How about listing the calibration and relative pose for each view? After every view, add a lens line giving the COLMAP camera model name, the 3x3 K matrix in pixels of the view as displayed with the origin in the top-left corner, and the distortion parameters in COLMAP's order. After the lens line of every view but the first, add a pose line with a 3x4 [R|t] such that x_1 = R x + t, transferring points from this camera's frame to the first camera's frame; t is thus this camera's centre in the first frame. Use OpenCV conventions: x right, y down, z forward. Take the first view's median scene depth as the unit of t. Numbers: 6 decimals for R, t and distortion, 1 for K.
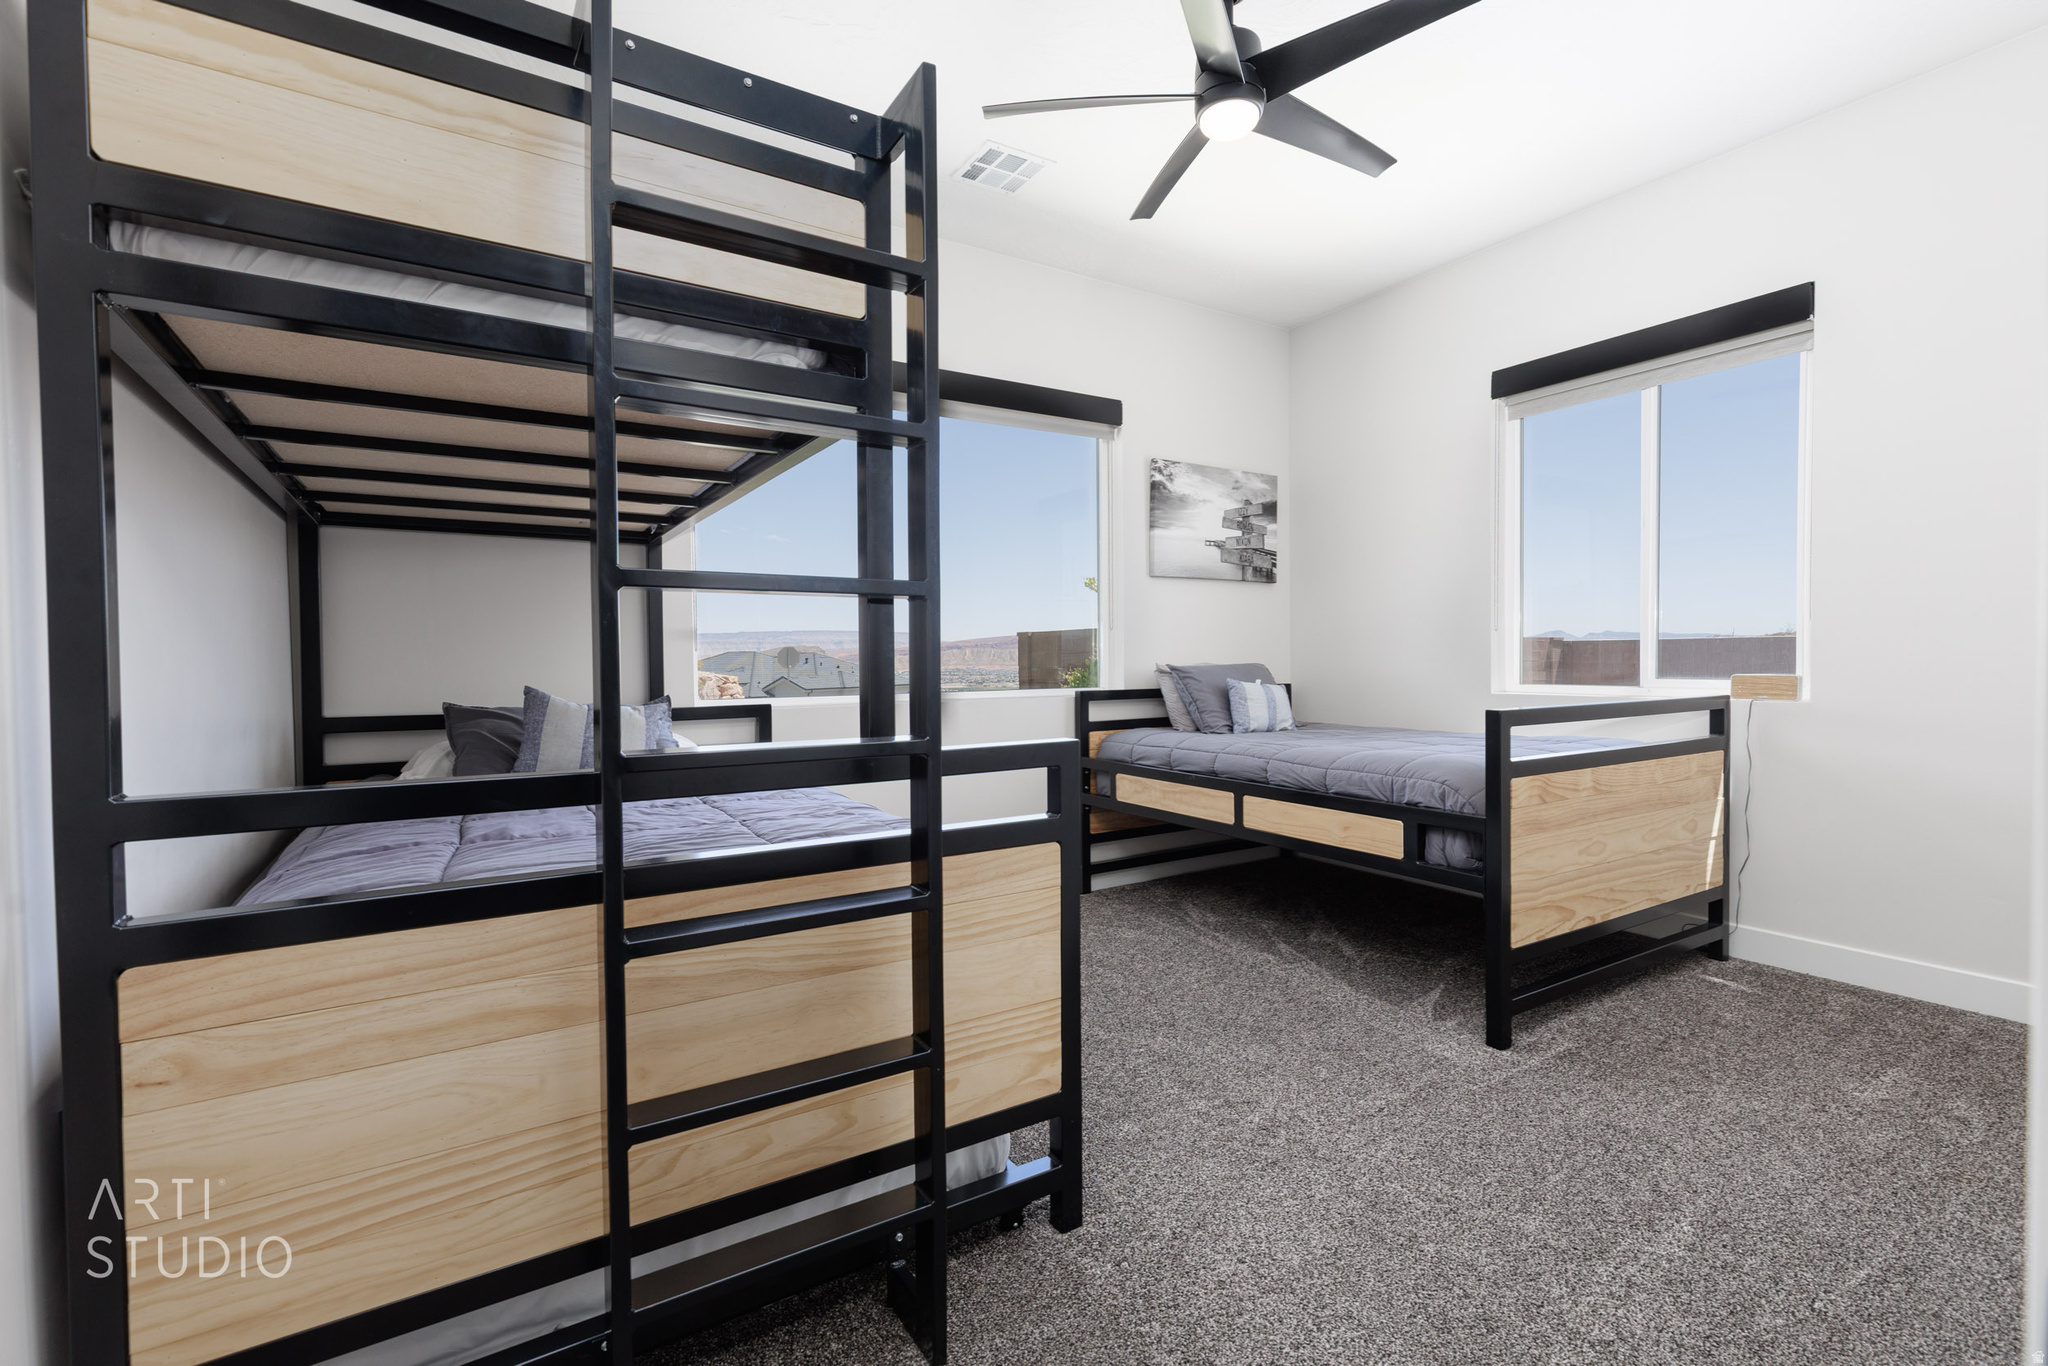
lens RADIAL K [[916.4, 0, 1026.2], [0, 916.4, 675.5], [0, 0, 1]] dist [0.010276, -0.002656]
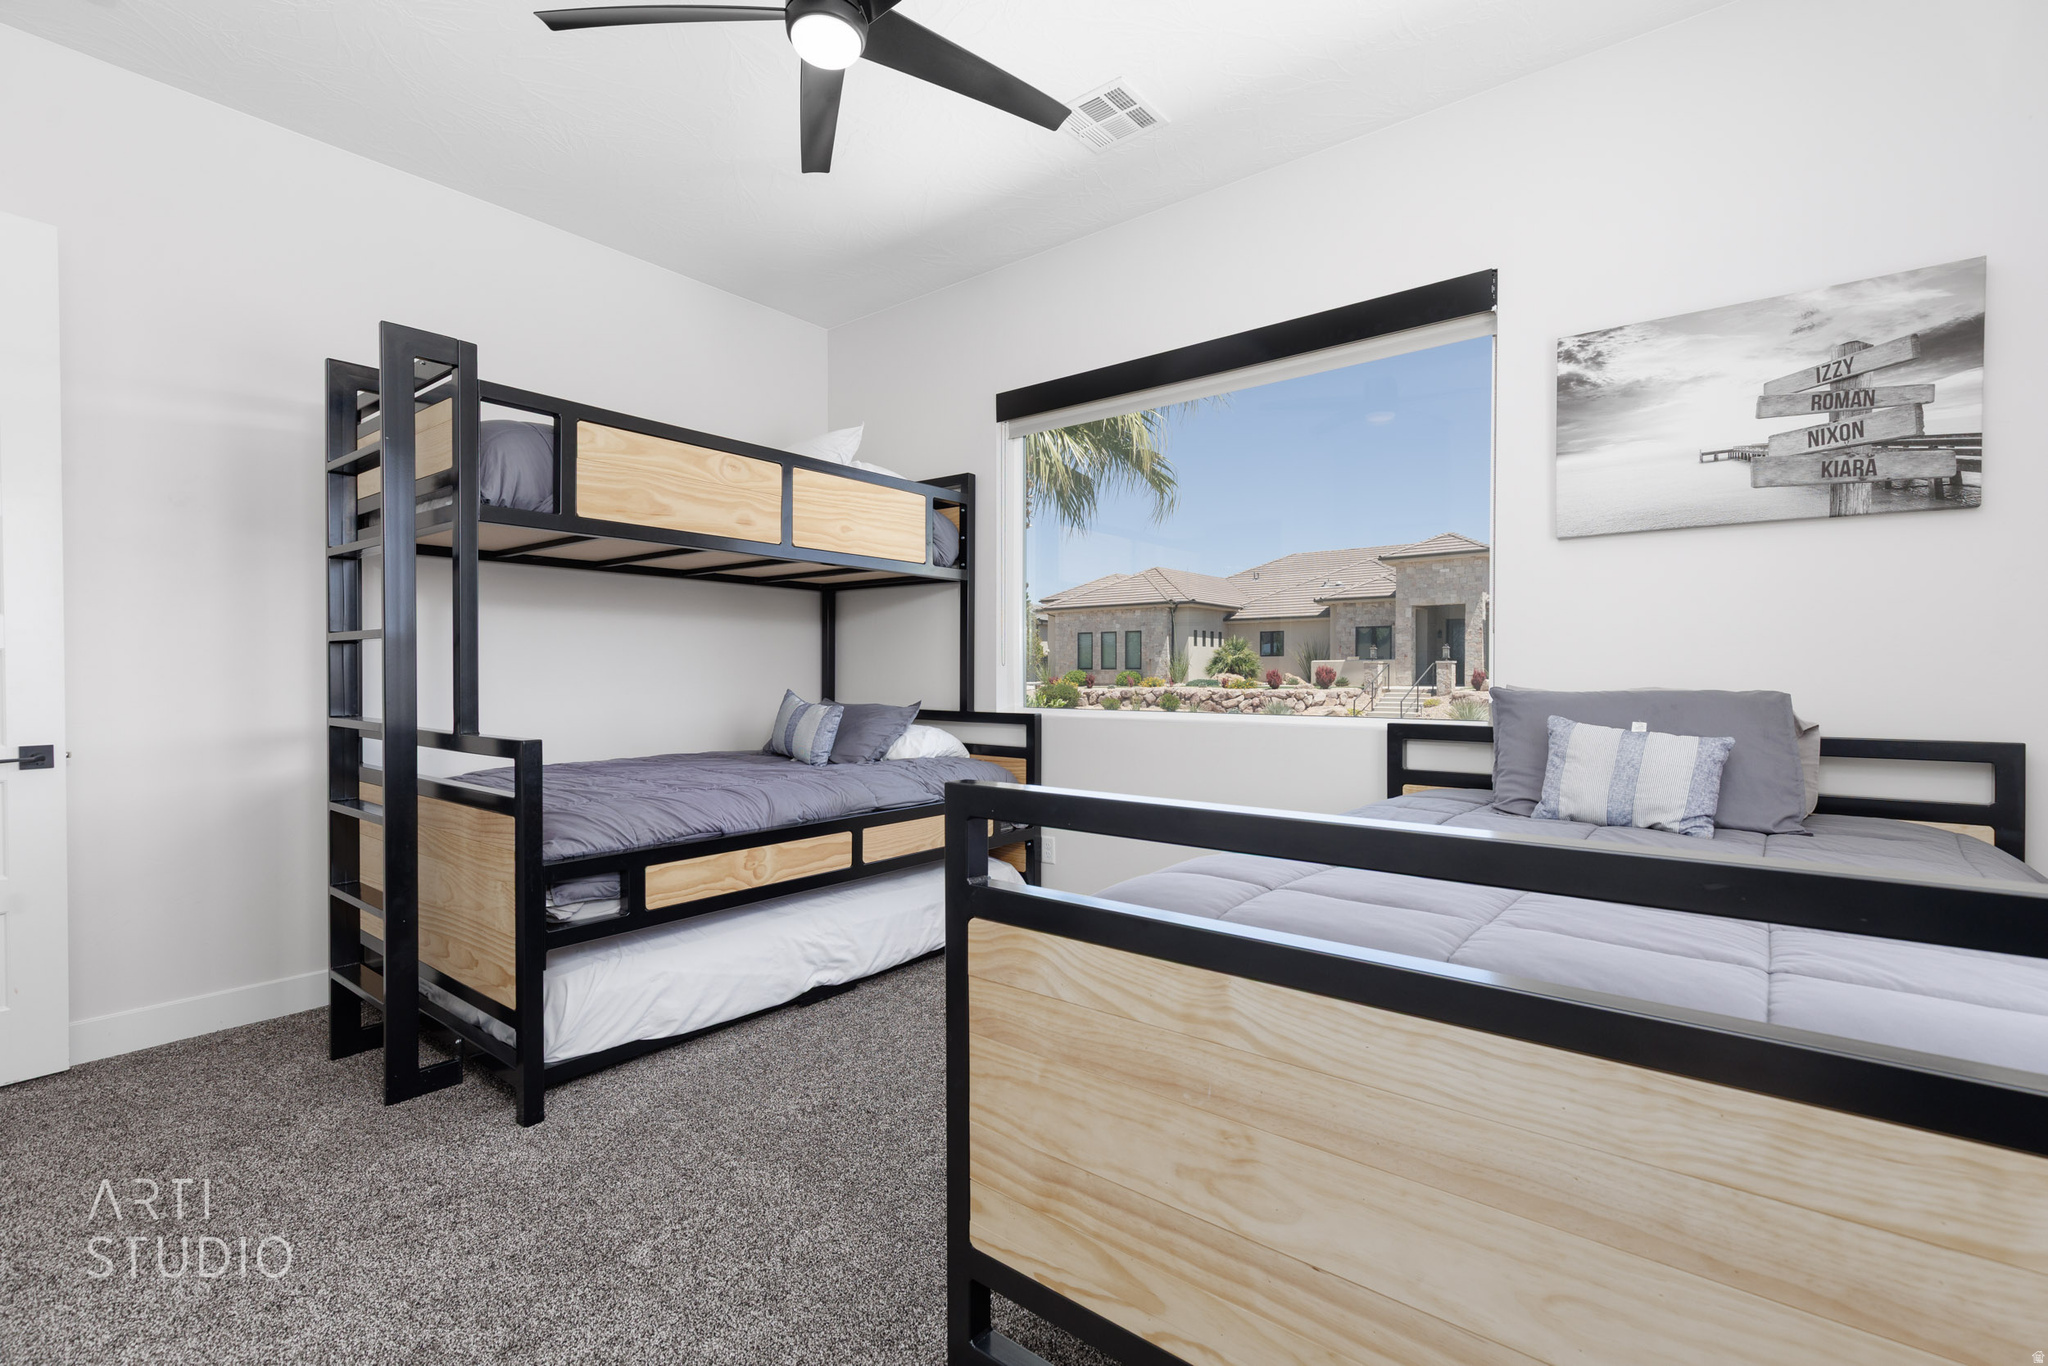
lens RADIAL K [[916.4, 0, 1038.9], [0, 916.4, 671.4], [0, 0, 1]] dist [0.010276, -0.002656]
pose [[0.336146, 0.006961, -0.941784, 0.556064], [-0.025755, 0.999667, -0.001803, -0.012714], [0.941458, 0.024862, 0.336213, 0.466635]]
